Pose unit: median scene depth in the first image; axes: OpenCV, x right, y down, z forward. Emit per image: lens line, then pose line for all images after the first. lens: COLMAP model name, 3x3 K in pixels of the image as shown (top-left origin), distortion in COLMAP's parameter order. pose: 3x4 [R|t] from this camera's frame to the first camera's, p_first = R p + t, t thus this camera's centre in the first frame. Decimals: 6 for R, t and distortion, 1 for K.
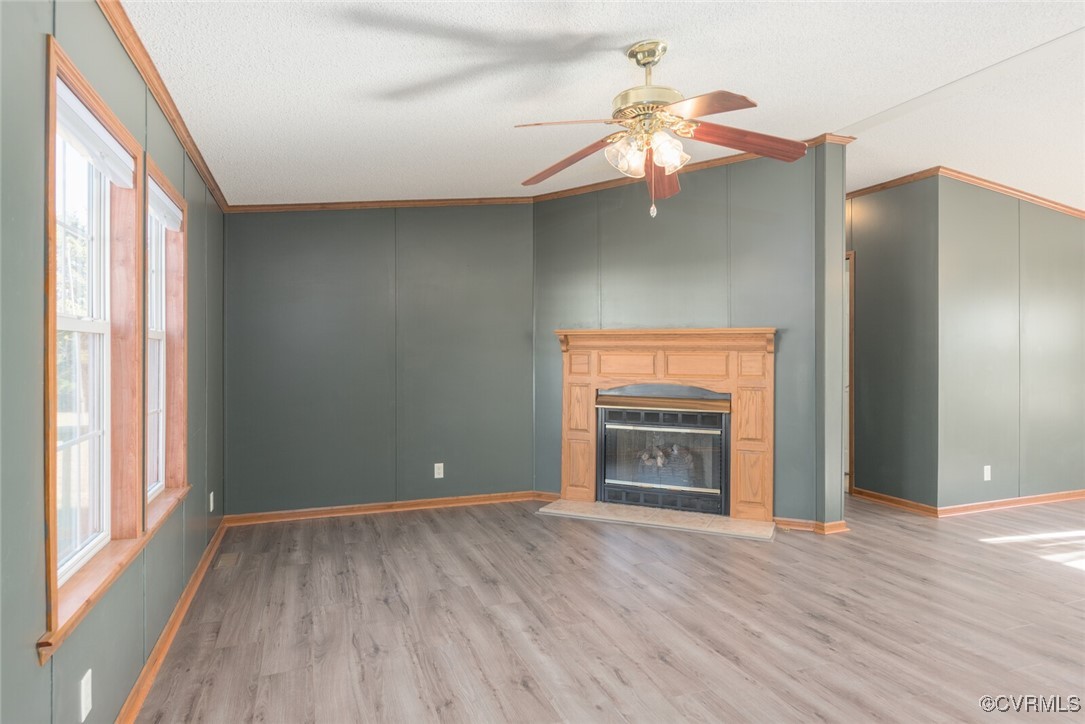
lens RADIAL K [[633.7, 0, 533.0], [0, 633.7, 357.1], [0, 0, 1]] dist [-0.003546, -0.000647]
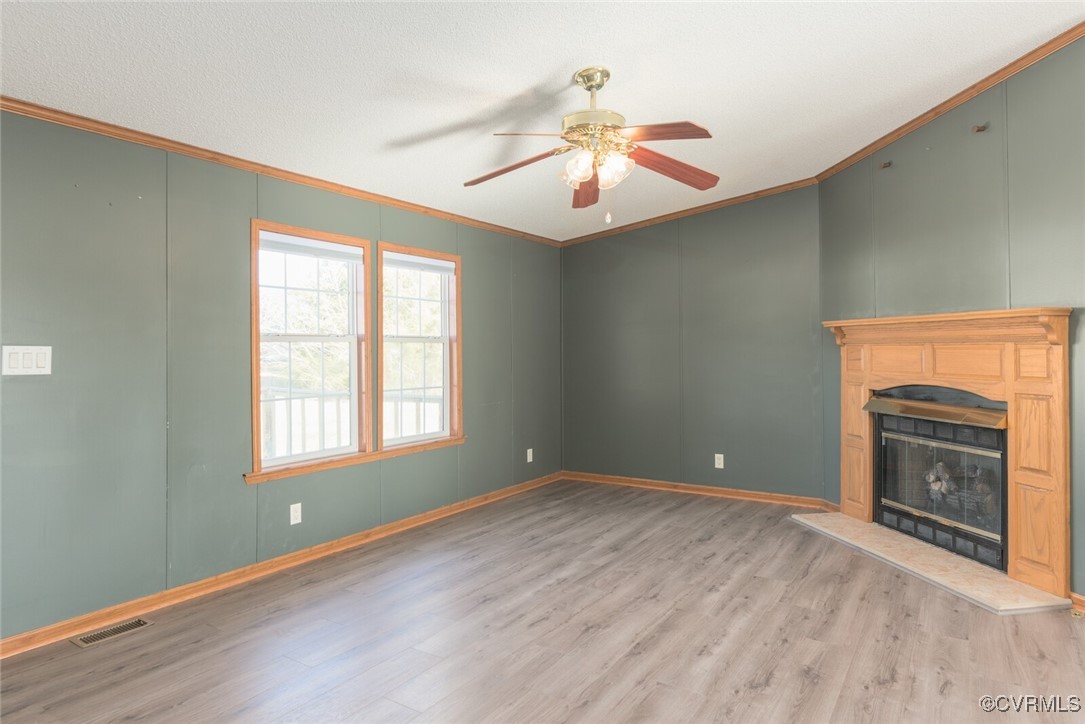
lens RADIAL K [[633.7, 0, 533.0], [0, 633.7, 357.1], [0, 0, 1]] dist [-0.003546, -0.000647]
pose [[0.582720, 0.000110, -0.812673, 0.639769], [0.008086, 0.999950, 0.005934, -0.001848], [0.812633, -0.010029, 0.582690, 0.172809]]
